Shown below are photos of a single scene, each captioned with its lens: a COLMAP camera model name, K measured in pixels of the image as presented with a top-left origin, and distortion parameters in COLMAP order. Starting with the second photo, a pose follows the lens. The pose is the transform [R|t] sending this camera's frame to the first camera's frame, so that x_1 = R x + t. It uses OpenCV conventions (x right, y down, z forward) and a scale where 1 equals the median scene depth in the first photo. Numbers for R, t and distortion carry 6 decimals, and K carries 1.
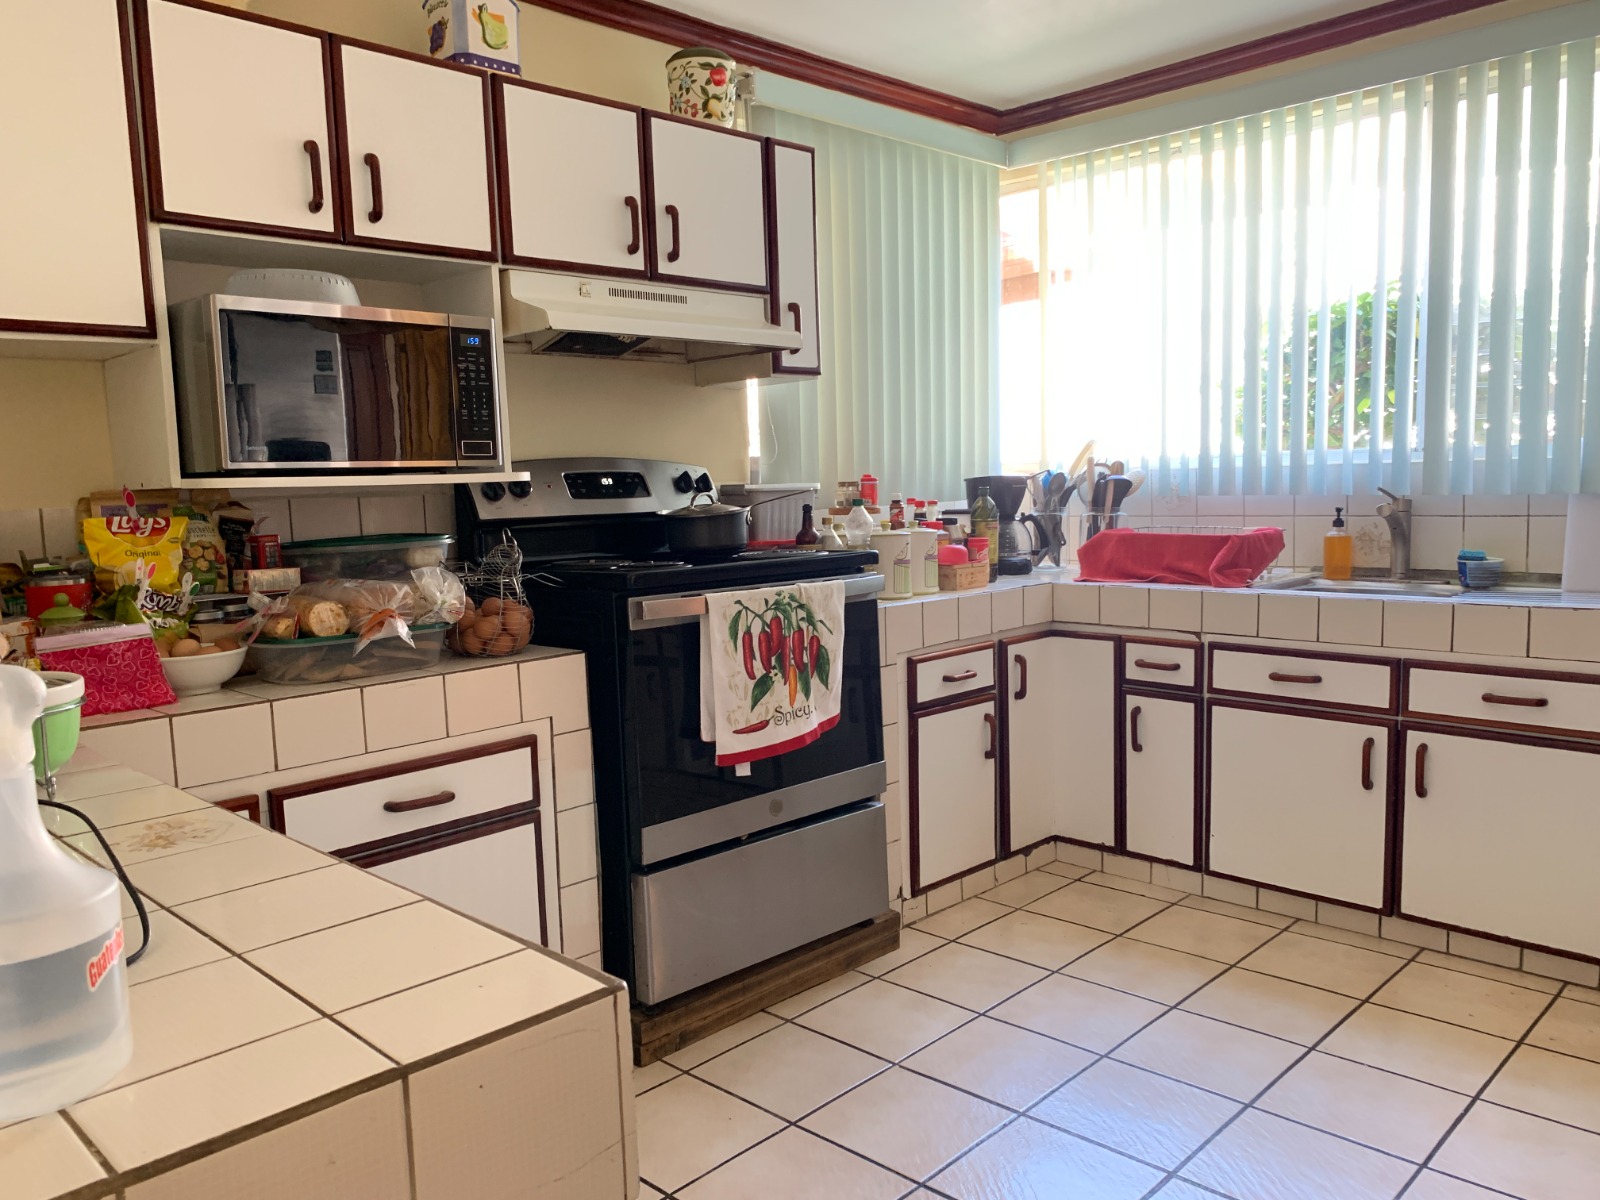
lens RADIAL K [[1230.6, 0, 802.5], [0, 1230.6, 601.0], [0, 0, 1]] dist [0.034204, -0.042296]
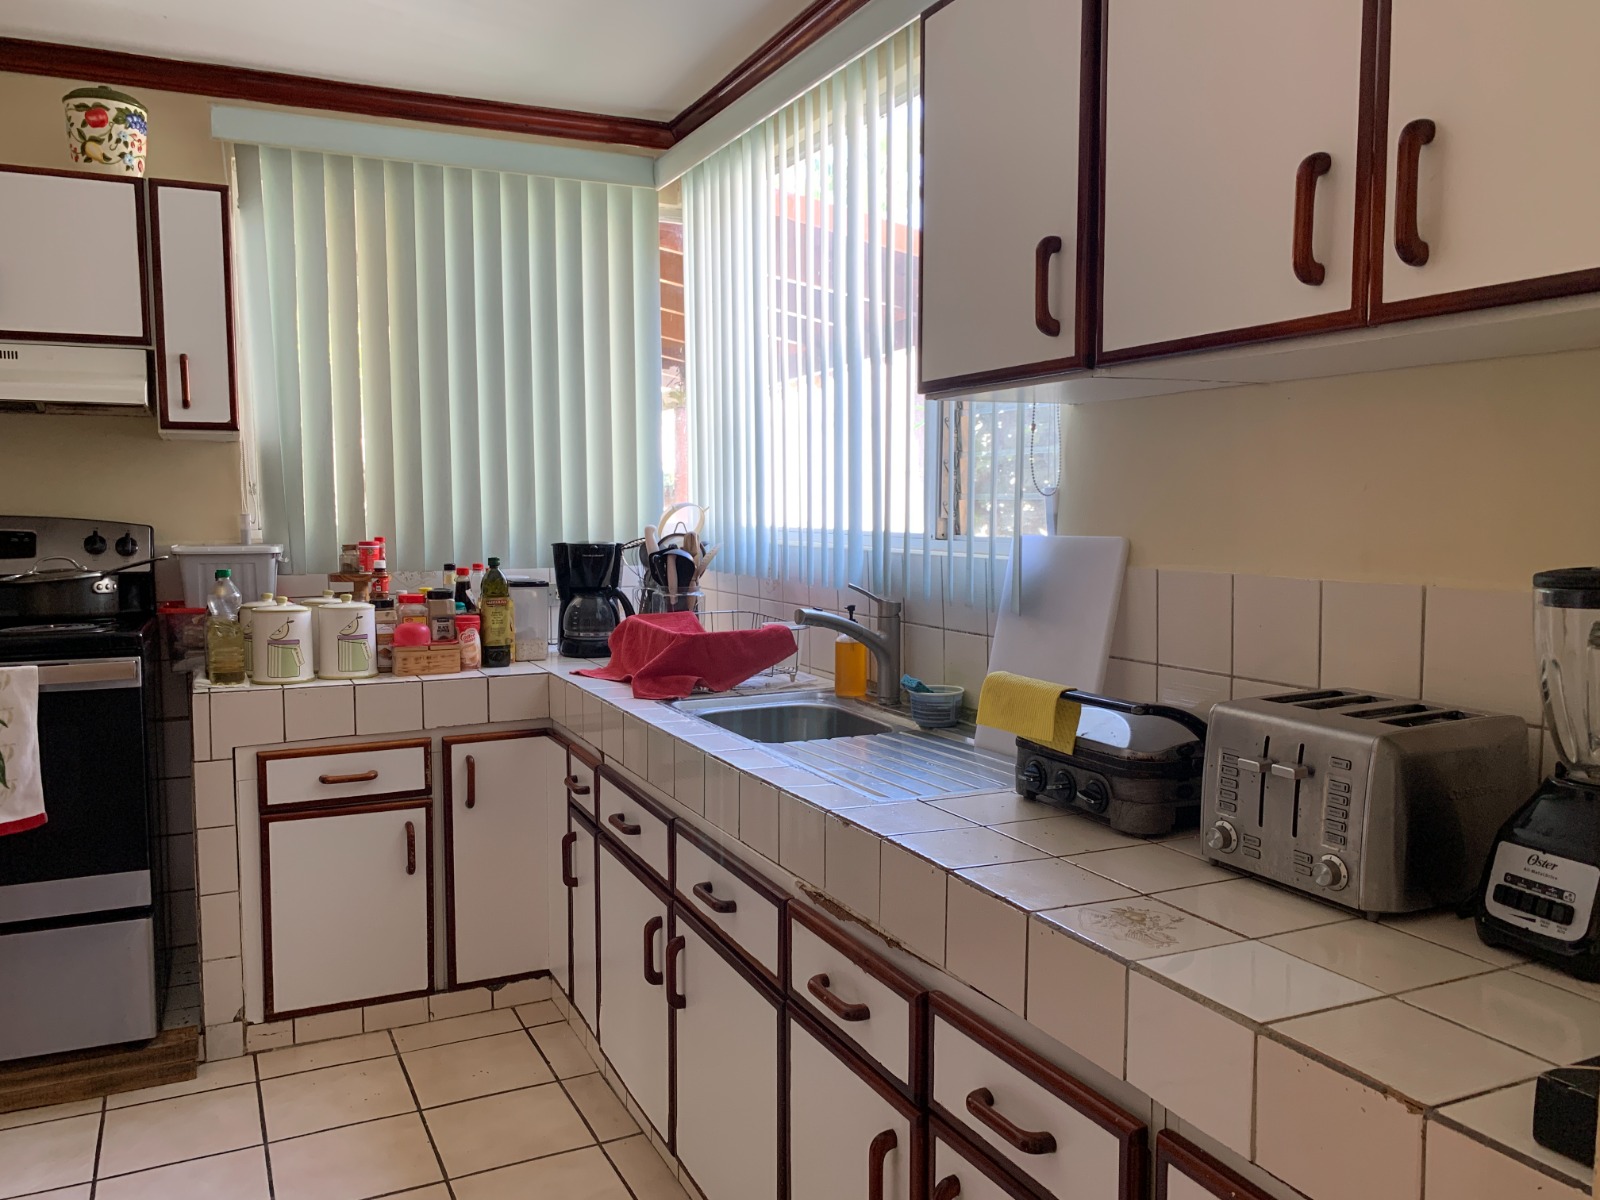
lens RADIAL K [[1230.6, 0, 797.3], [0, 1230.6, 599.0], [0, 0, 1]] dist [0.034204, -0.042296]
pose [[0.938969, 0.054386, -0.339674, 0.742733], [-0.059550, 0.998214, -0.004790, -0.082397], [0.338807, 0.024725, 0.940531, 0.291481]]
